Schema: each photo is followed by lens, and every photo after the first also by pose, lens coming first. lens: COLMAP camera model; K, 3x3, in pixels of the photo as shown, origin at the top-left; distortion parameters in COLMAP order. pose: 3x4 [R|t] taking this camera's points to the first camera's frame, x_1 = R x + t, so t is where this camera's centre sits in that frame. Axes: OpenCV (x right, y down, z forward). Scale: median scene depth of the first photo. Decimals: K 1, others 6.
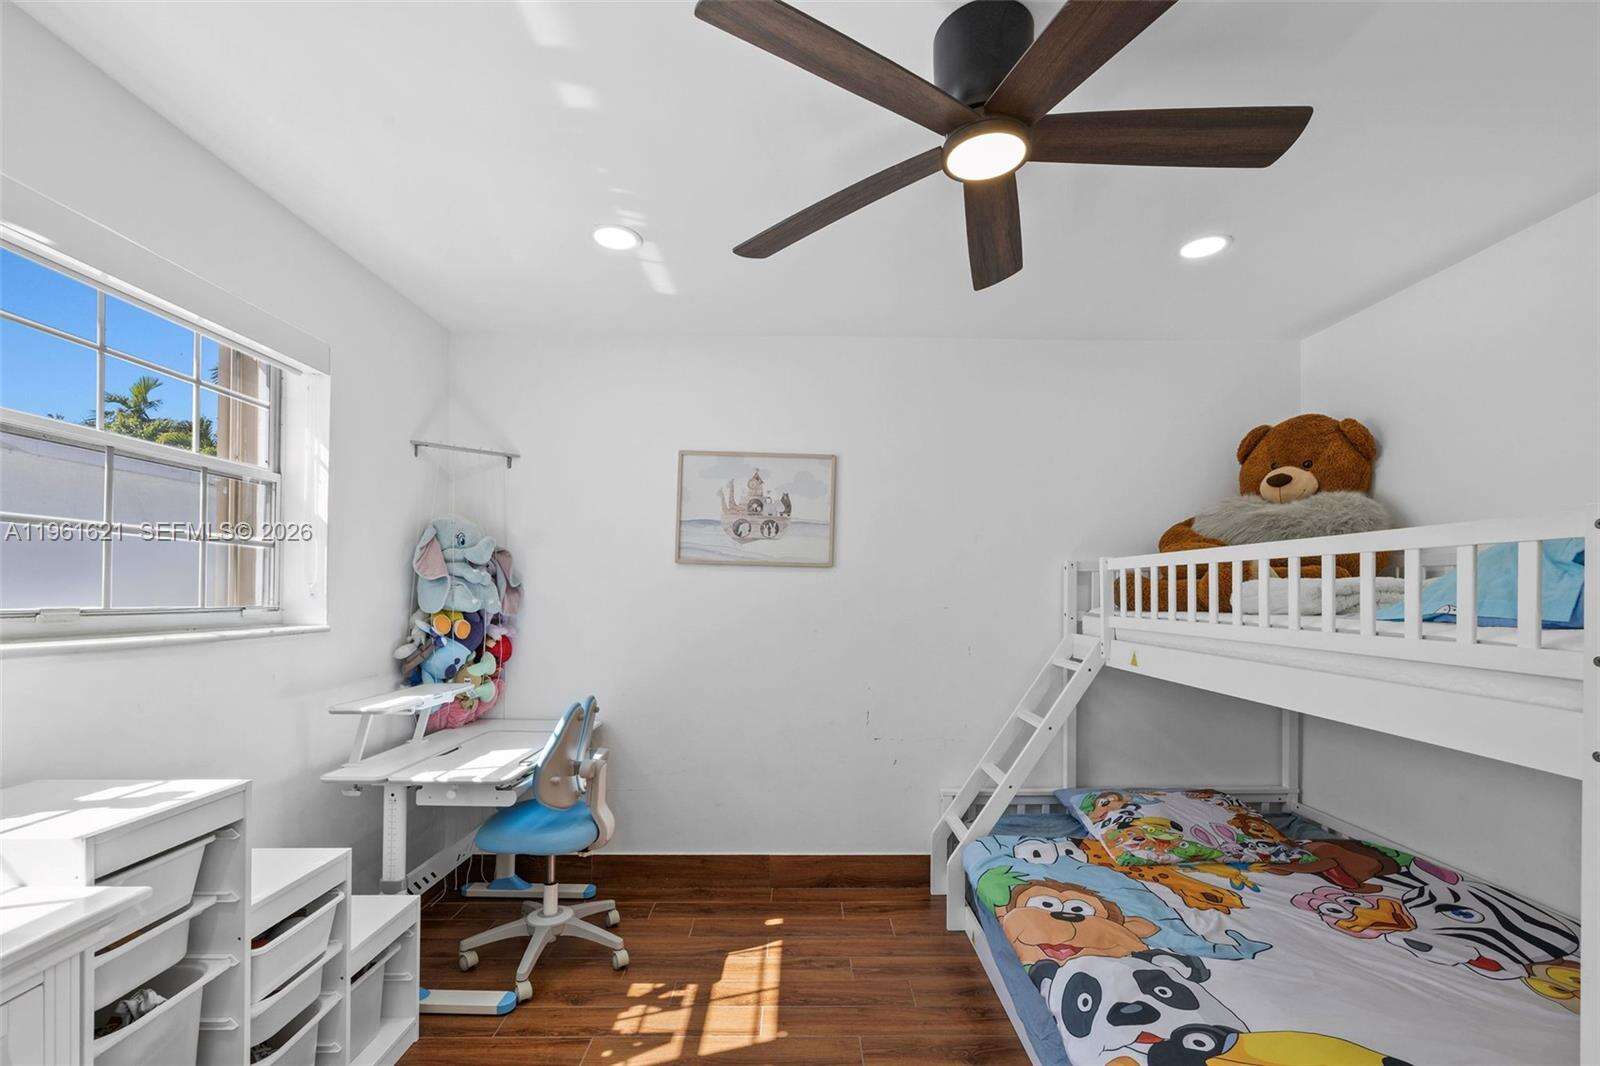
lens RADIAL K [[701.4, 0, 804.1], [0, 701.4, 583.6], [0, 0, 1]] dist [-0.001705, -0.000145]
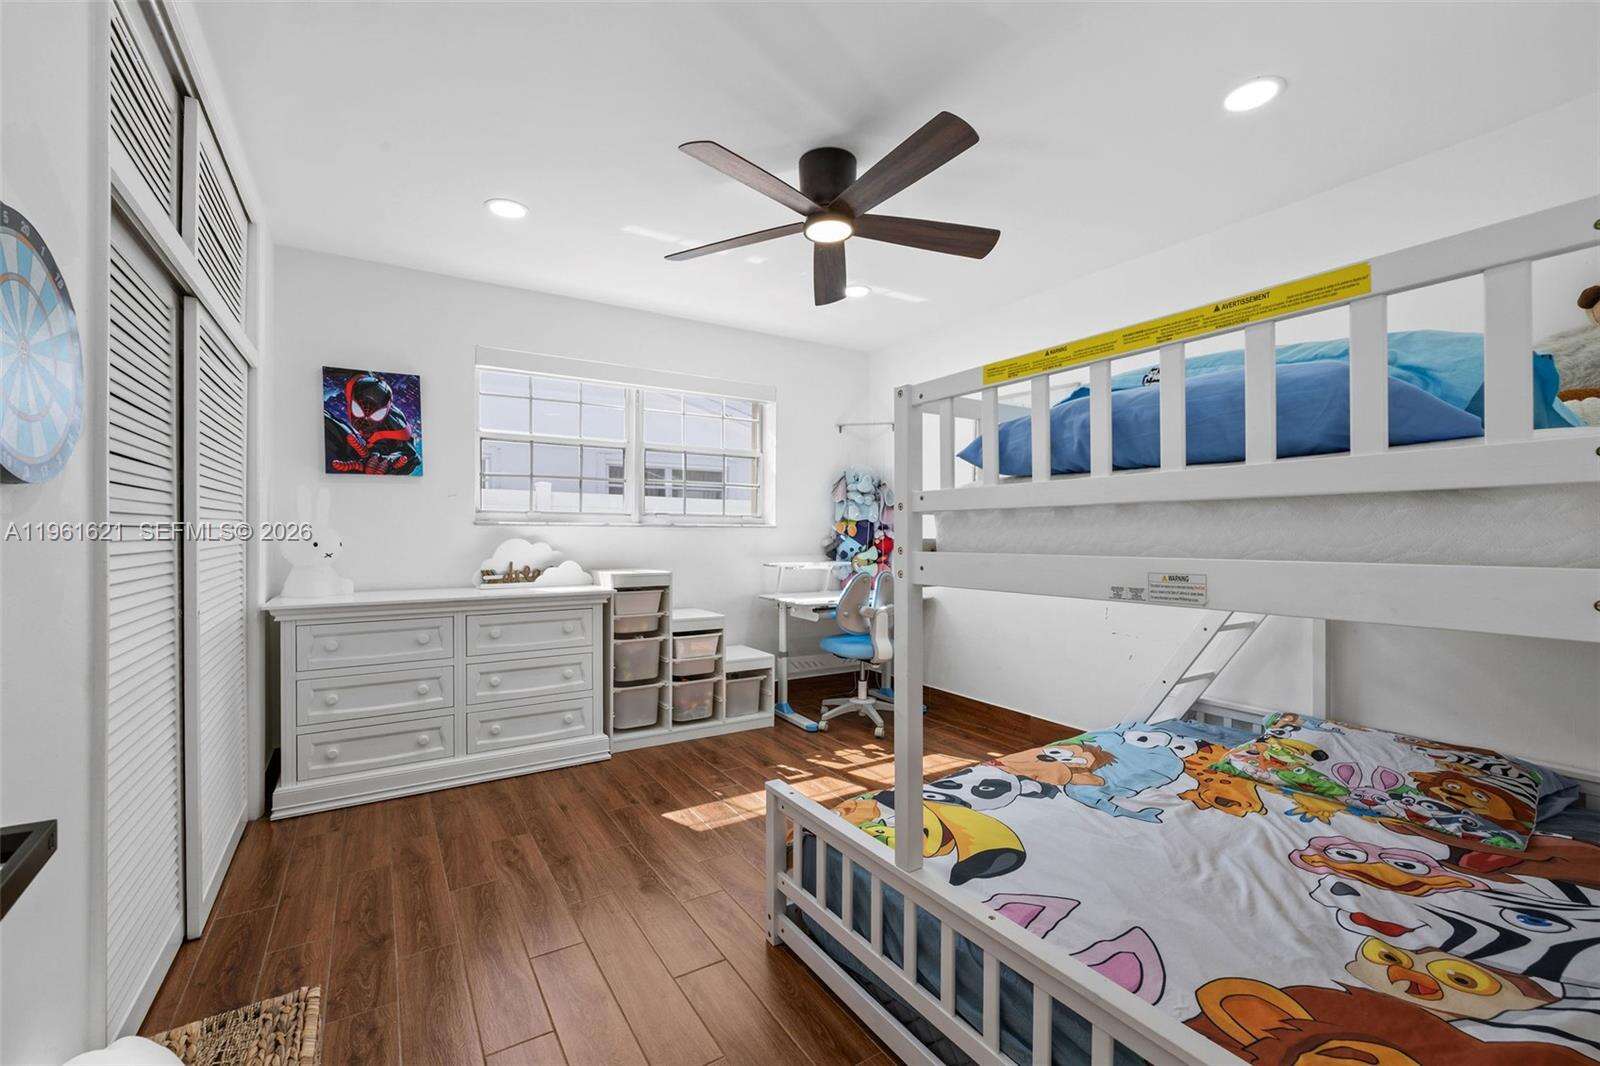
lens RADIAL K [[691.6, 0, 814.8], [0, 691.6, 520.0], [0, 0, 1]] dist [-0.002561, 0.000136]
pose [[0.524372, -0.020433, -0.851244, 1.039561], [0.008071, 0.999786, -0.019027, 0.081732], [0.851451, 0.003106, 0.524425, 0.048747]]
